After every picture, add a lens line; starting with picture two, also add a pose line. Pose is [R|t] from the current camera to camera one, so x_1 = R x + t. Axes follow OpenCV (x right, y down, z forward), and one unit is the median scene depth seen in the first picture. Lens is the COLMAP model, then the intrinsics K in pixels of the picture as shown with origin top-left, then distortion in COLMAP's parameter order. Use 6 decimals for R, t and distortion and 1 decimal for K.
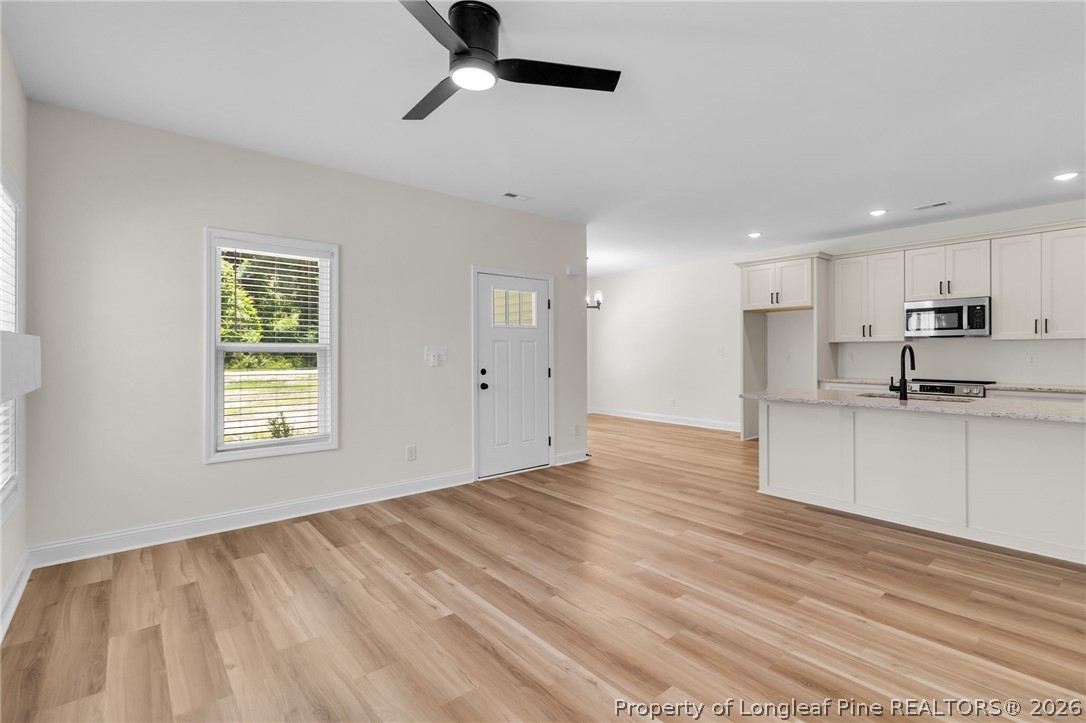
lens RADIAL K [[512.3, 0, 552.8], [0, 512.3, 354.1], [0, 0, 1]] dist [-0.001052, 0.000358]
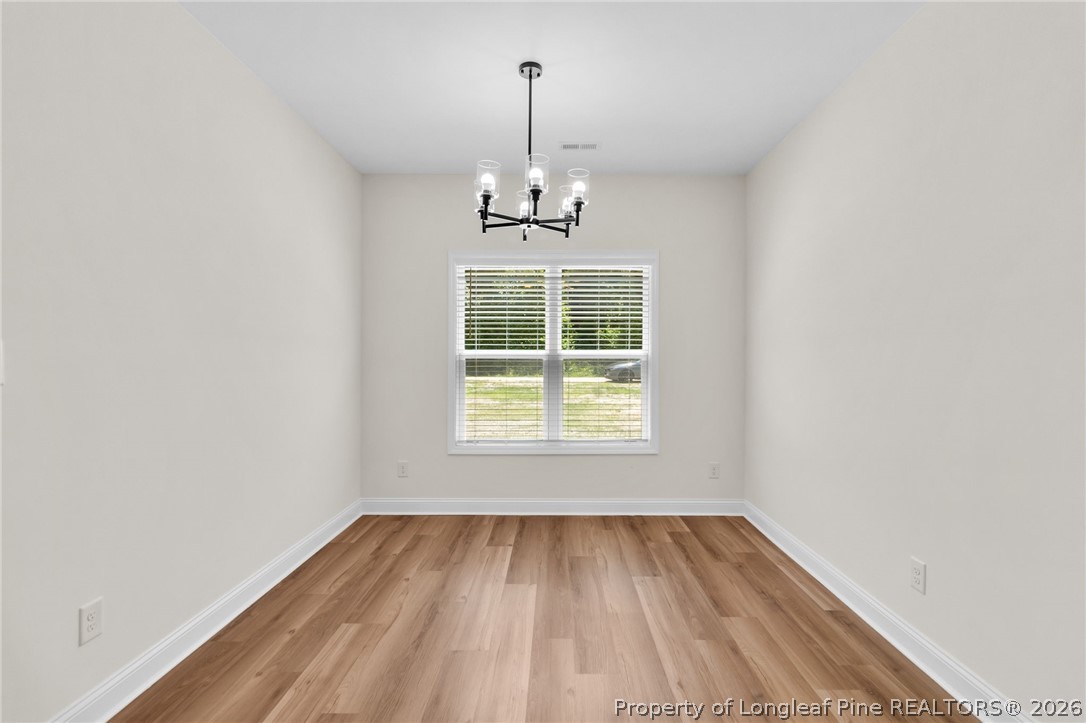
lens RADIAL K [[512.3, 0, 552.8], [0, 512.3, 354.1], [0, 0, 1]] dist [-0.001052, 0.000358]
pose [[0.763199, 0.005810, -0.646138, 1.075155], [-0.015228, 0.999844, -0.008996, -0.016958], [0.645984, 0.016705, 0.763168, 1.222584]]
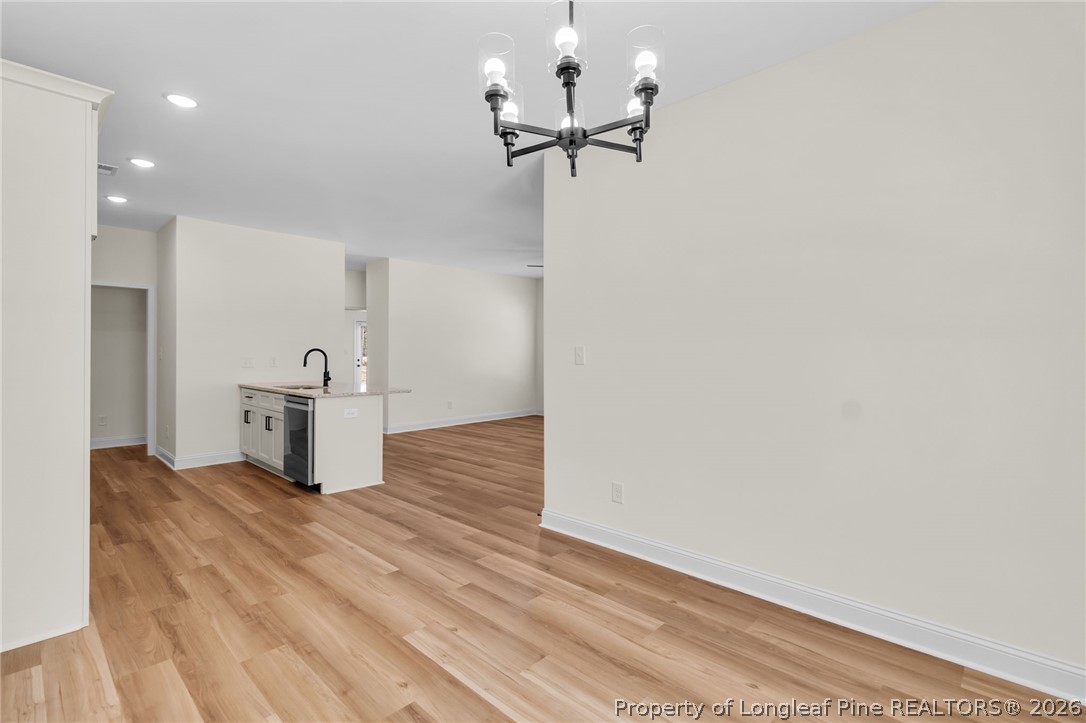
lens RADIAL K [[512.3, 0, 552.8], [0, 512.3, 354.1], [0, 0, 1]] dist [-0.001052, 0.000358]
pose [[-0.994057, 0.007081, -0.108635, 0.235670], [0.005881, 0.999918, 0.011357, -0.020069], [0.108706, 0.010651, -0.994017, 3.123737]]
